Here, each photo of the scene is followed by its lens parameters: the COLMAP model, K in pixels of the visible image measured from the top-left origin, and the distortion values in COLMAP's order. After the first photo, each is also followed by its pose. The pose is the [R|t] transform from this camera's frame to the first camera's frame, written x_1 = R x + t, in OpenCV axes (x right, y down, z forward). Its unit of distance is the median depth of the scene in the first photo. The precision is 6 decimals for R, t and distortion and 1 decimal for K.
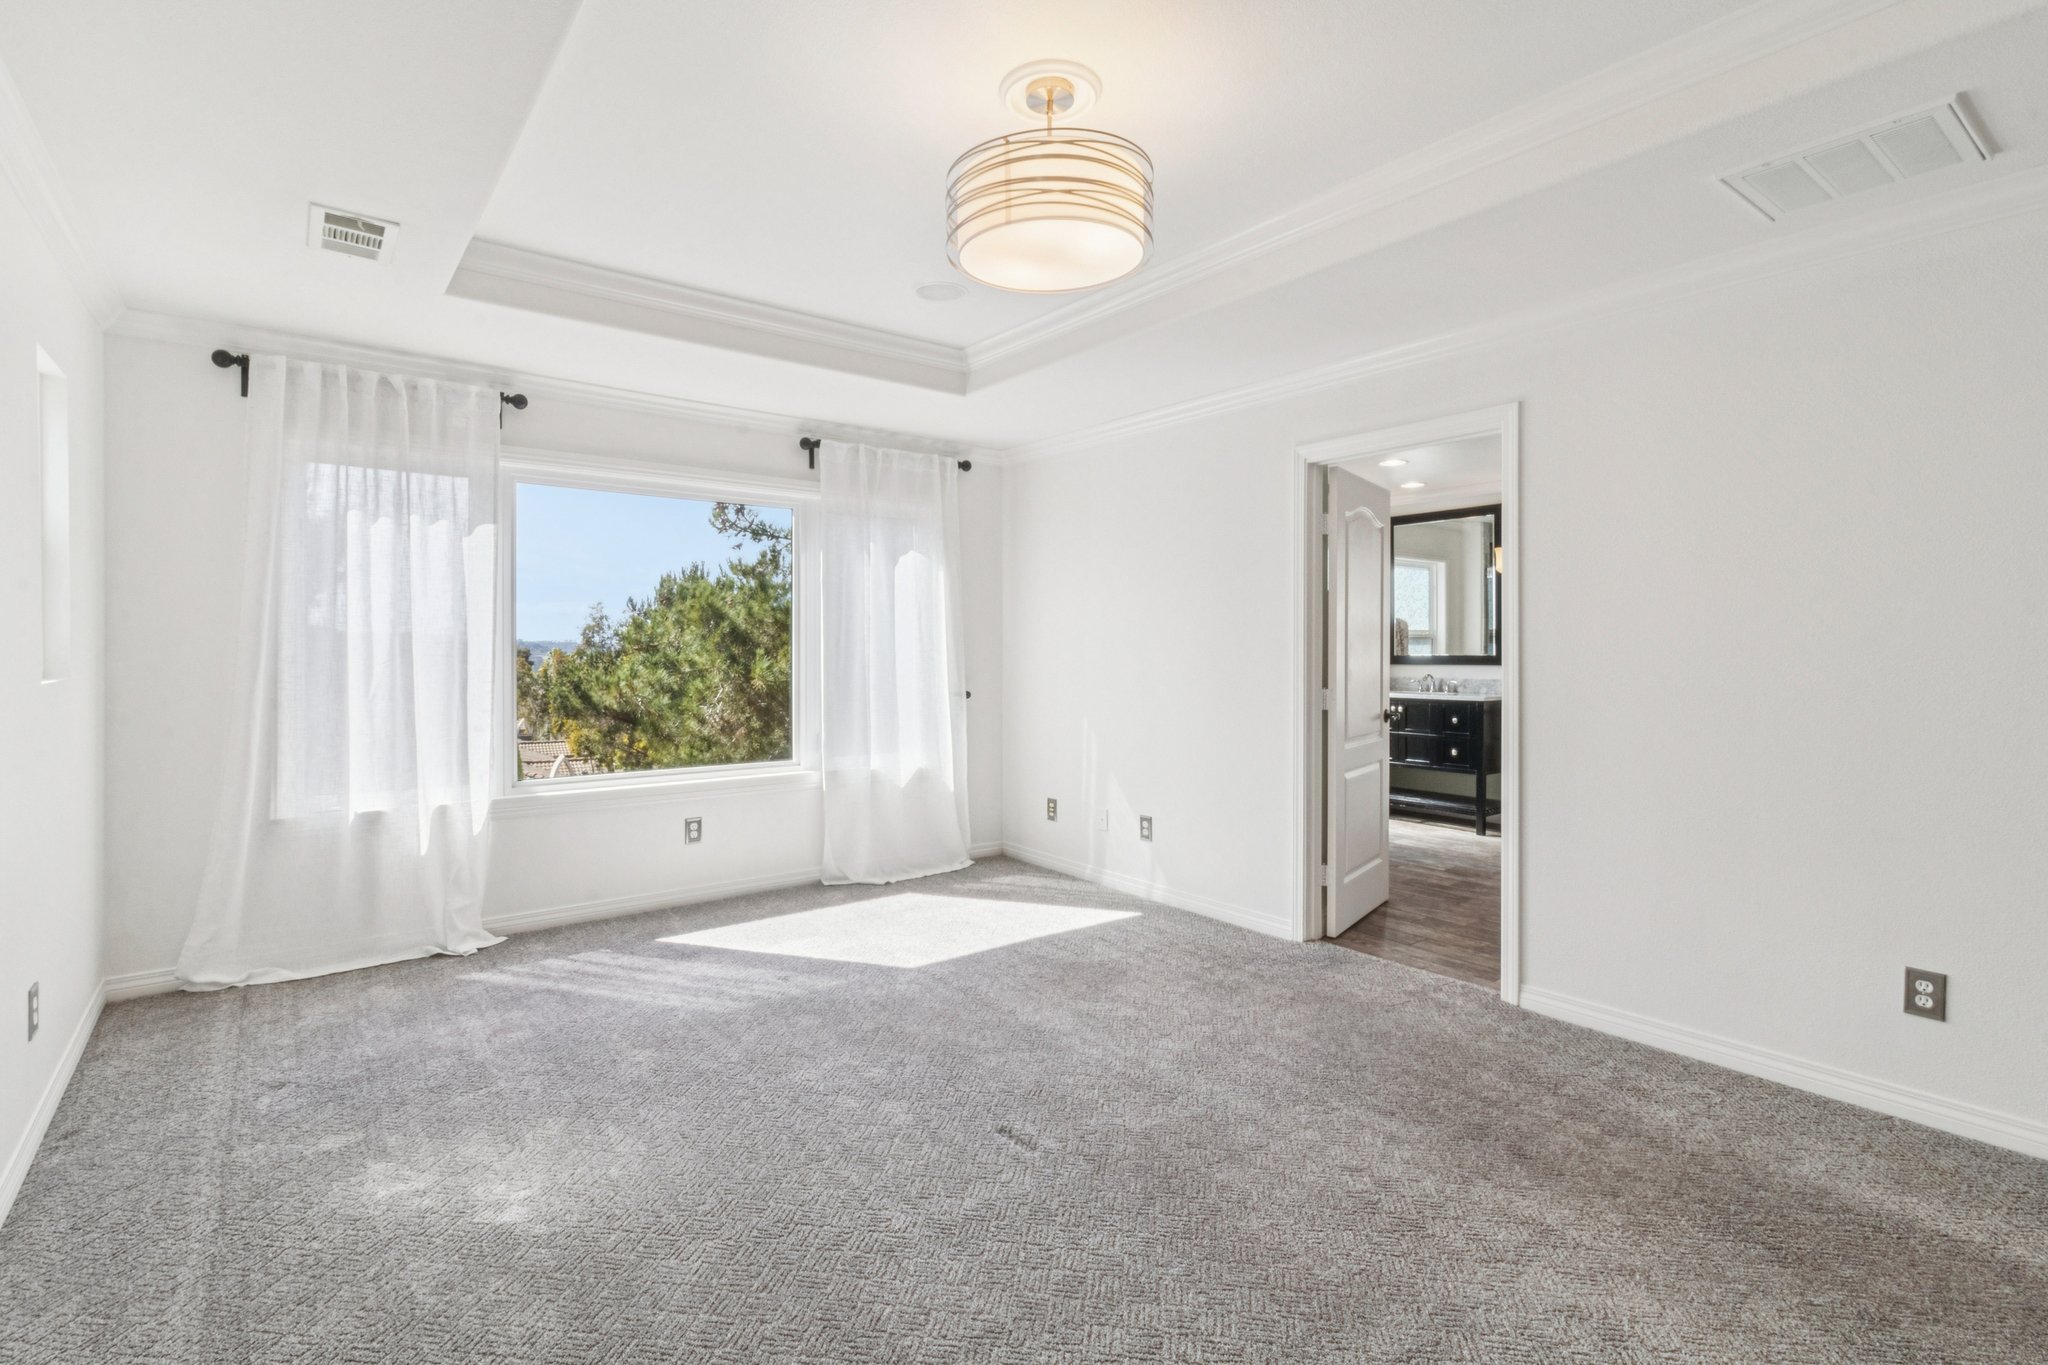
lens RADIAL K [[949.8, 0, 976.2], [0, 949.8, 660.1], [0, 0, 1]] dist [-0.000149, -0.000486]
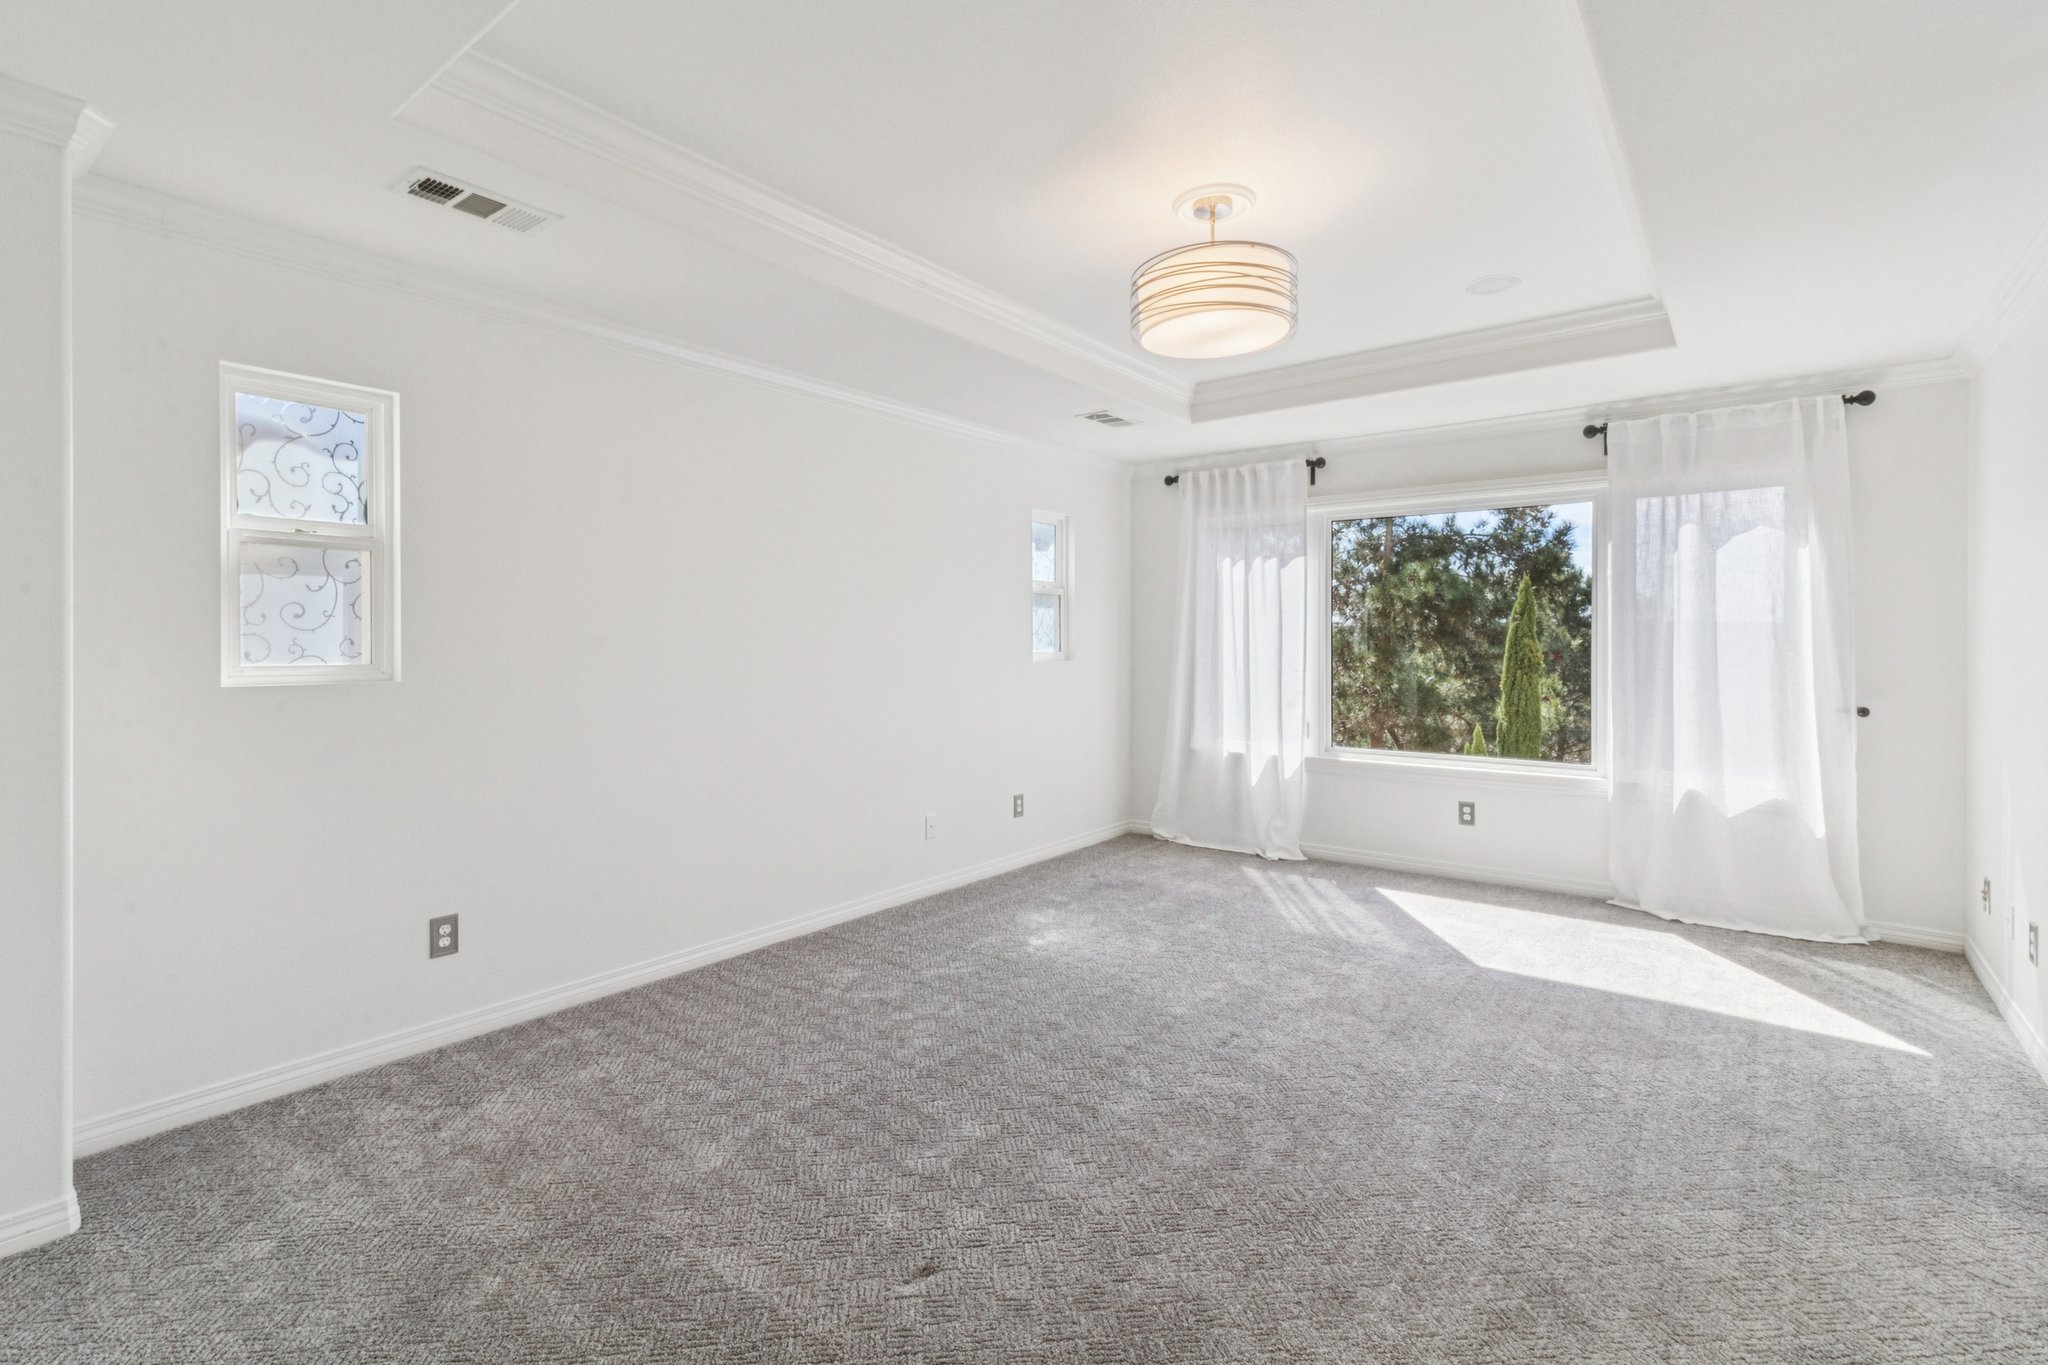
lens RADIAL K [[949.8, 0, 1023.4], [0, 949.8, 661.8], [0, 0, 1]] dist [-0.000149, -0.000486]
pose [[0.253594, 0.016708, -0.967166, 0.741135], [-0.014052, 0.999809, 0.013588, -0.003568], [0.967209, 0.010145, 0.253781, 0.264584]]
